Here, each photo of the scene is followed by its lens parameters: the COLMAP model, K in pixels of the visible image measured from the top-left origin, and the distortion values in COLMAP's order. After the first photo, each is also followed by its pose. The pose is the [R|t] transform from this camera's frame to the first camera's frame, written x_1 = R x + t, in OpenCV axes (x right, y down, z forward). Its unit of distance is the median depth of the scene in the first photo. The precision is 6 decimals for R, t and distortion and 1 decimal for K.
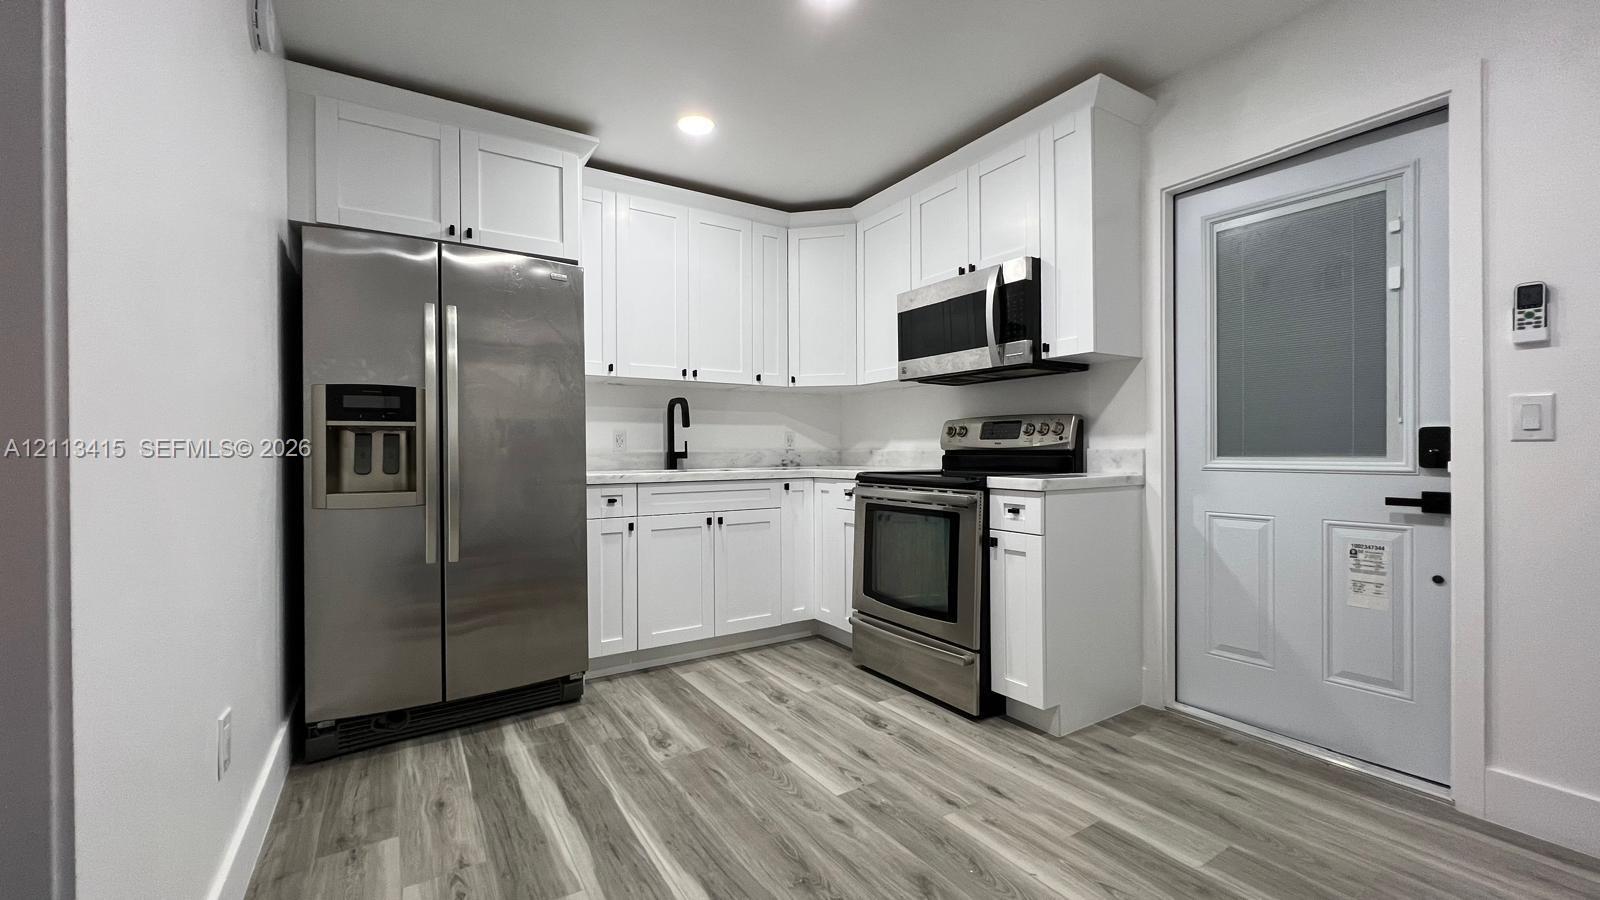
lens RADIAL K [[638.8, 0, 800.3], [0, 638.8, 452.5], [0, 0, 1]] dist [-0.000718, -0.000037]
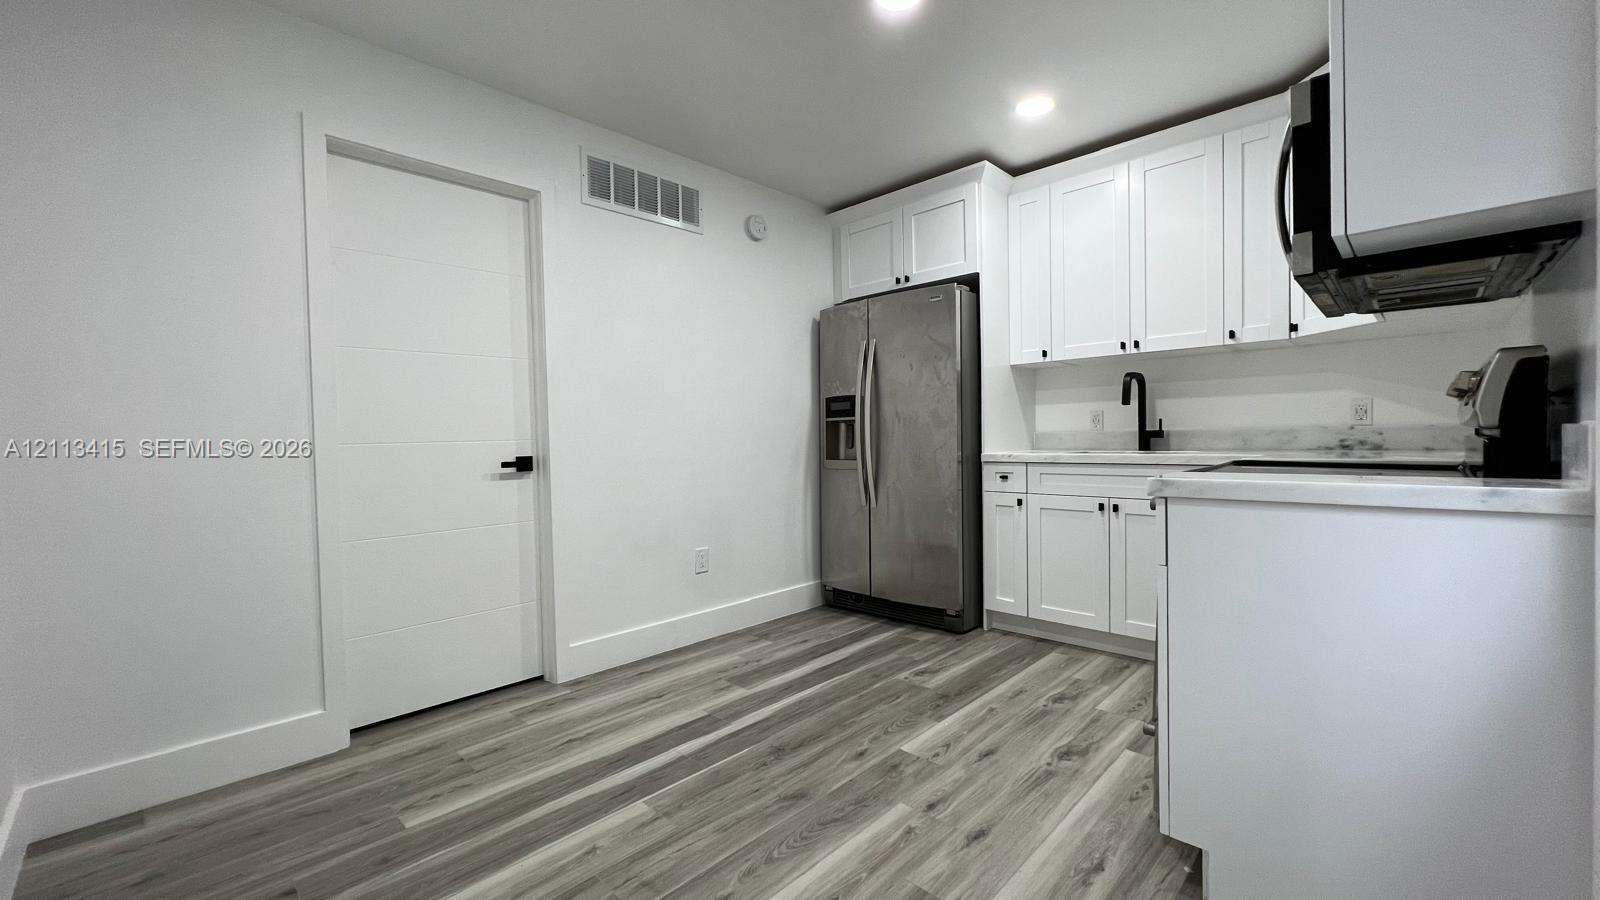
lens RADIAL K [[638.8, 0, 800.4], [0, 638.8, 451.2], [0, 0, 1]] dist [-0.000718, -0.000037]
pose [[0.229644, 0.023817, -0.972983, 0.746876], [0.016181, 0.999469, 0.028285, -0.007851], [0.973140, -0.022240, 0.229137, 0.408250]]
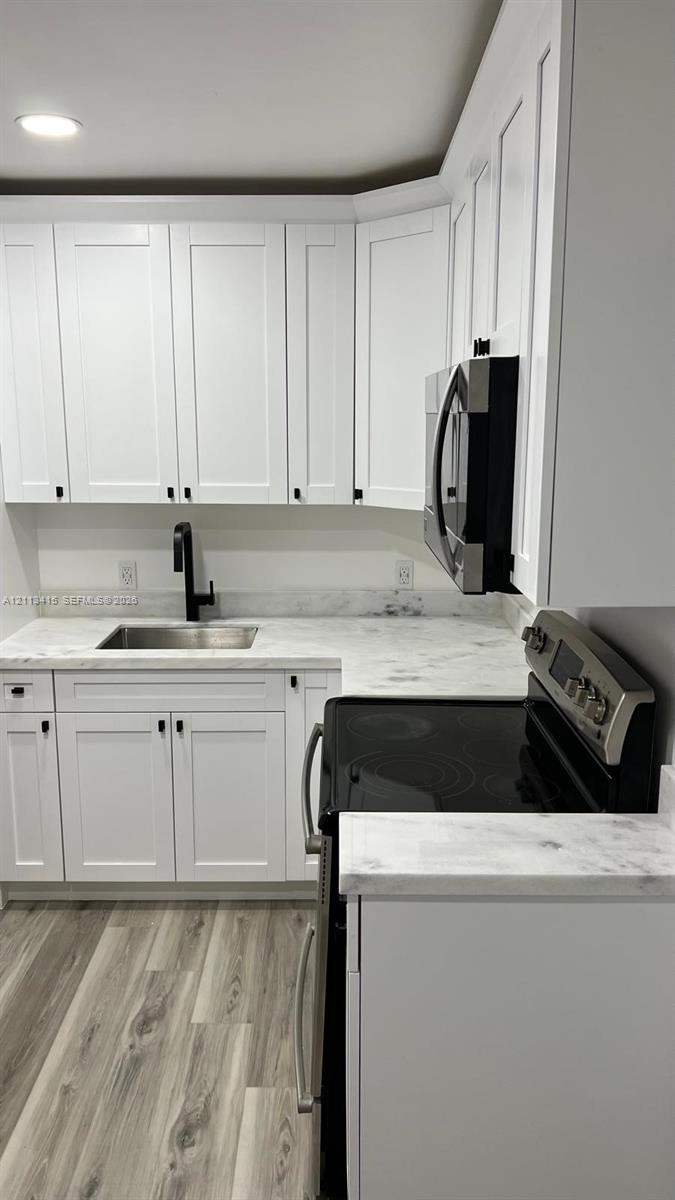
lens RADIAL K [[899.4, 0, 334.8], [0, 899.4, 605.7], [0, 0, 1]] dist [0.052483, -0.067366]
pose [[0.840794, 0.115157, -0.528966, 0.581680], [-0.006178, 0.979091, 0.203331, -0.246527], [0.541321, -0.167691, 0.823925, 0.362932]]
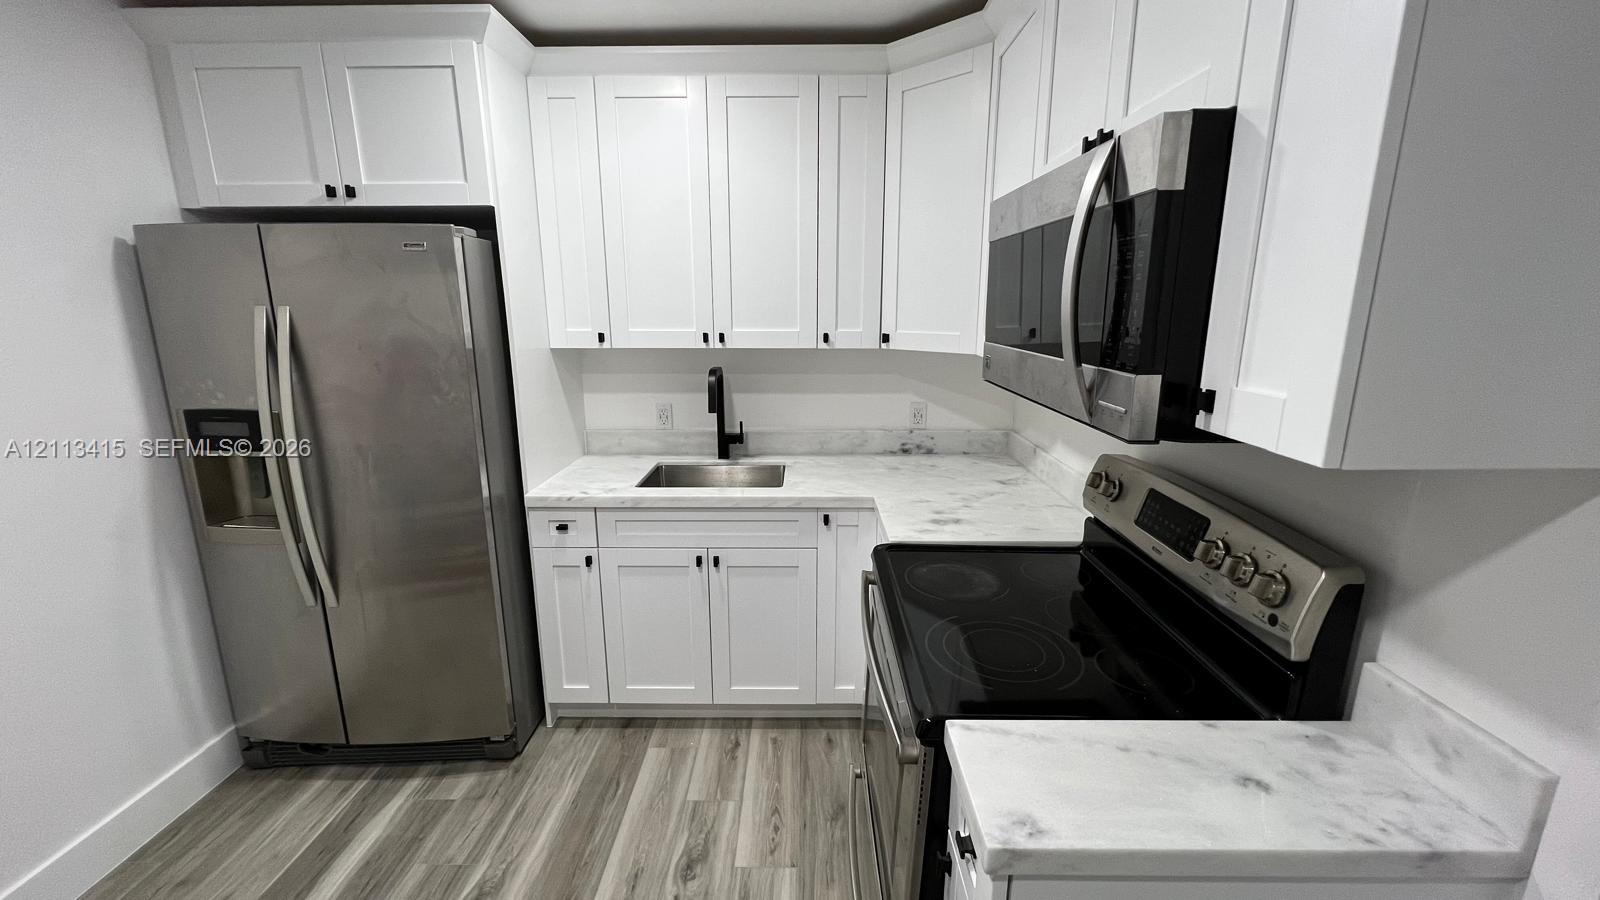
lens RADIAL K [[638.8, 0, 801.3], [0, 638.8, 451.9], [0, 0, 1]] dist [-0.000718, -0.000037]
pose [[0.837797, 0.127657, -0.530848, 0.361135], [-0.004882, 0.973994, 0.226519, -0.198048], [0.545960, -0.187186, 0.816633, 0.563824]]
